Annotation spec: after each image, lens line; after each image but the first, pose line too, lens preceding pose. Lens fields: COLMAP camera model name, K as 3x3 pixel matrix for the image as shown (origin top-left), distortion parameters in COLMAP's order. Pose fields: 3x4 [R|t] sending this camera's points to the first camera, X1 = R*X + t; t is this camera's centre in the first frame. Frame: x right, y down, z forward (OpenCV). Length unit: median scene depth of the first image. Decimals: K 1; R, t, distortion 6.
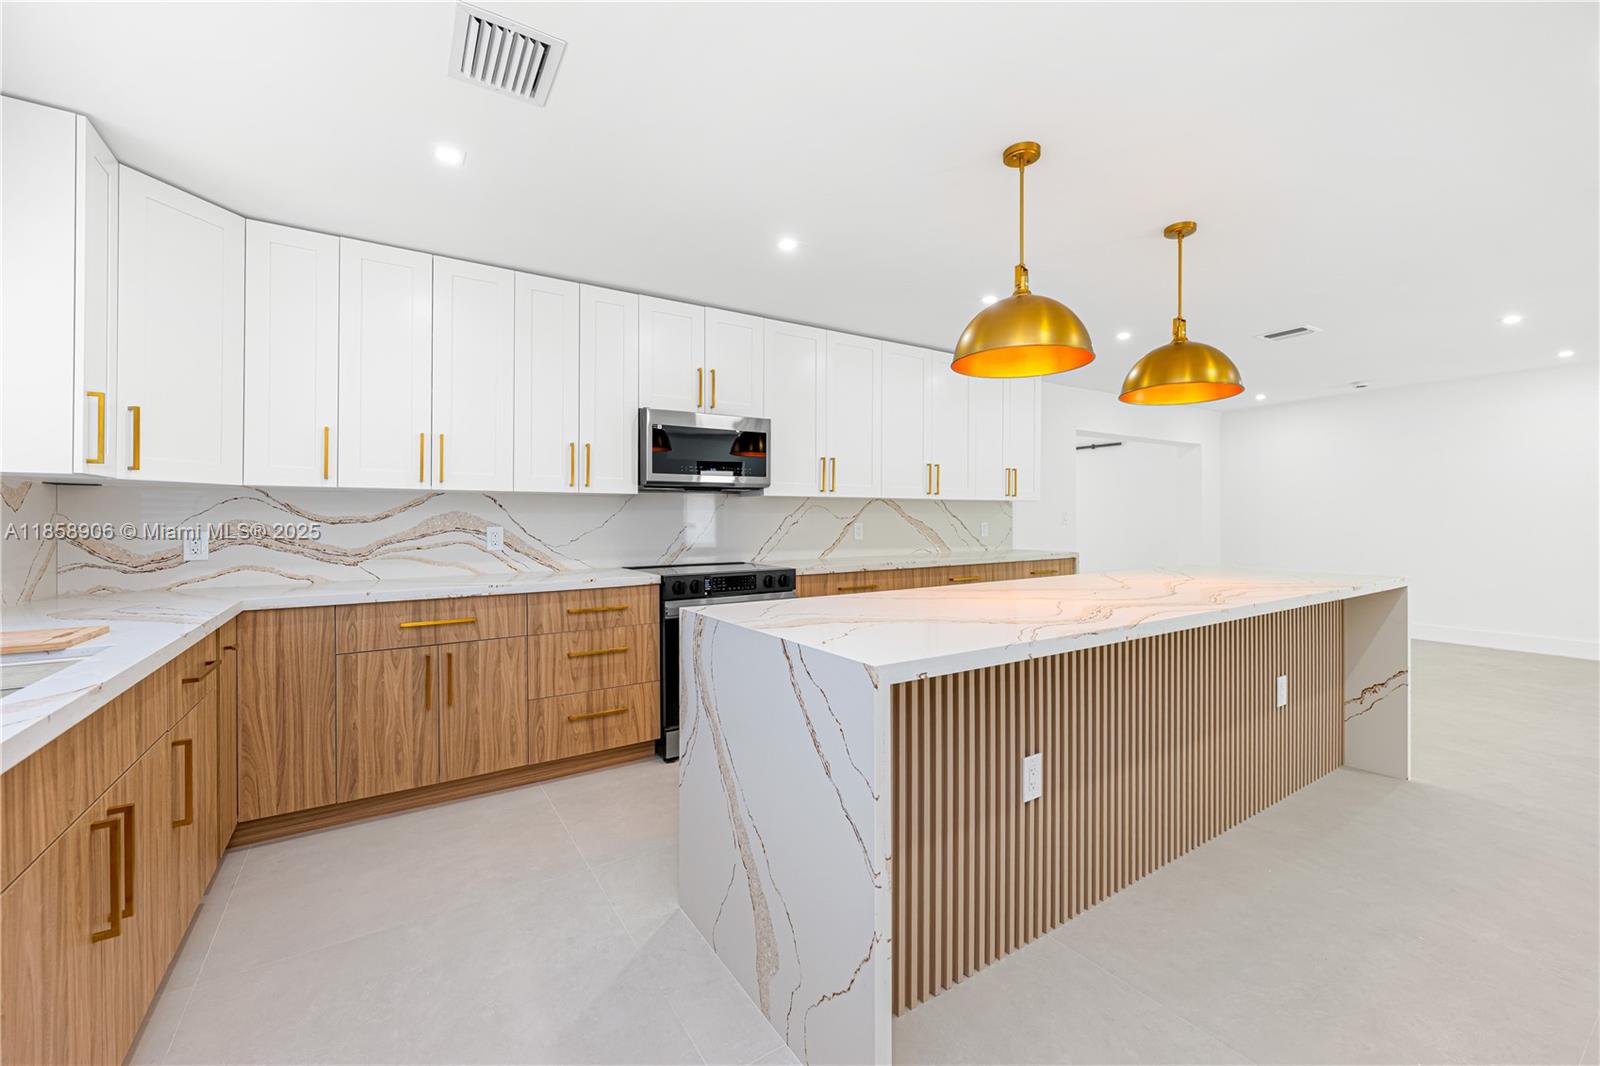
lens RADIAL K [[639.6, 0, 801.4], [0, 639.6, 511.4], [0, 0, 1]] dist [0.000437, 0.000034]
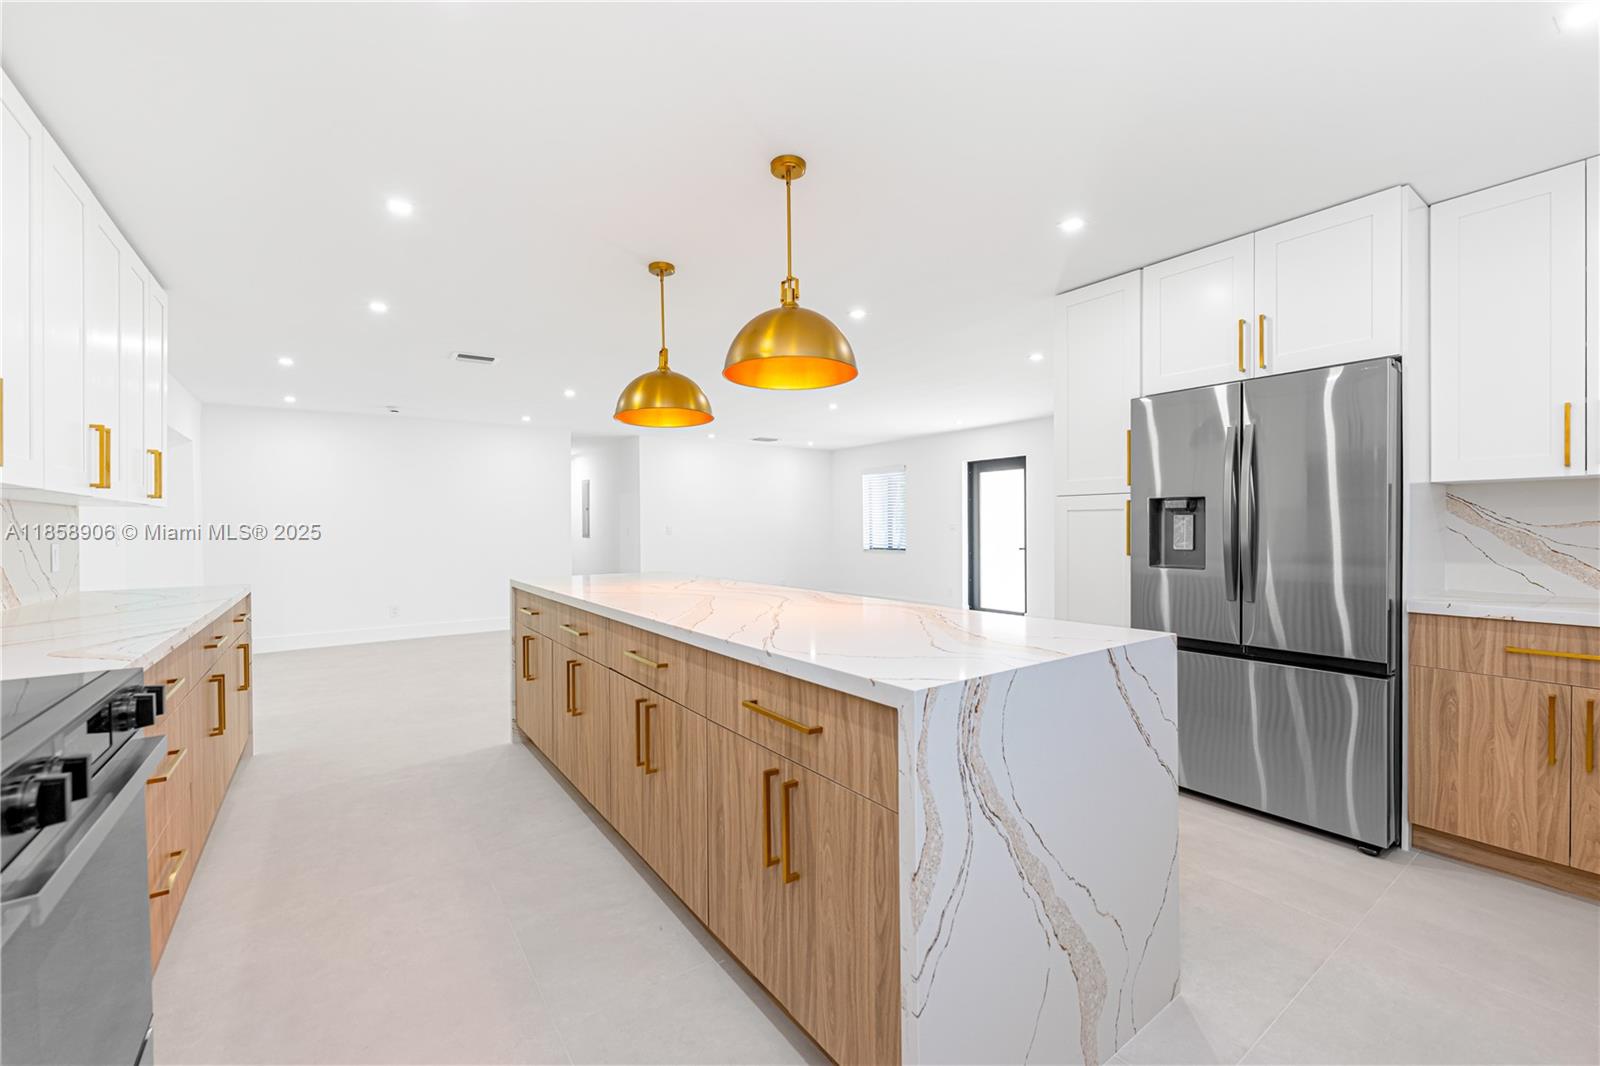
lens RADIAL K [[638.2, 0, 795.1], [0, 638.2, 541.1], [0, 0, 1]] dist [-0.001416, -0.000168]
pose [[-0.046004, -0.017711, 0.998784, -0.671999], [-0.002661, 0.999841, 0.017607, 0.011288], [-0.998938, -0.001848, -0.046044, 1.040235]]
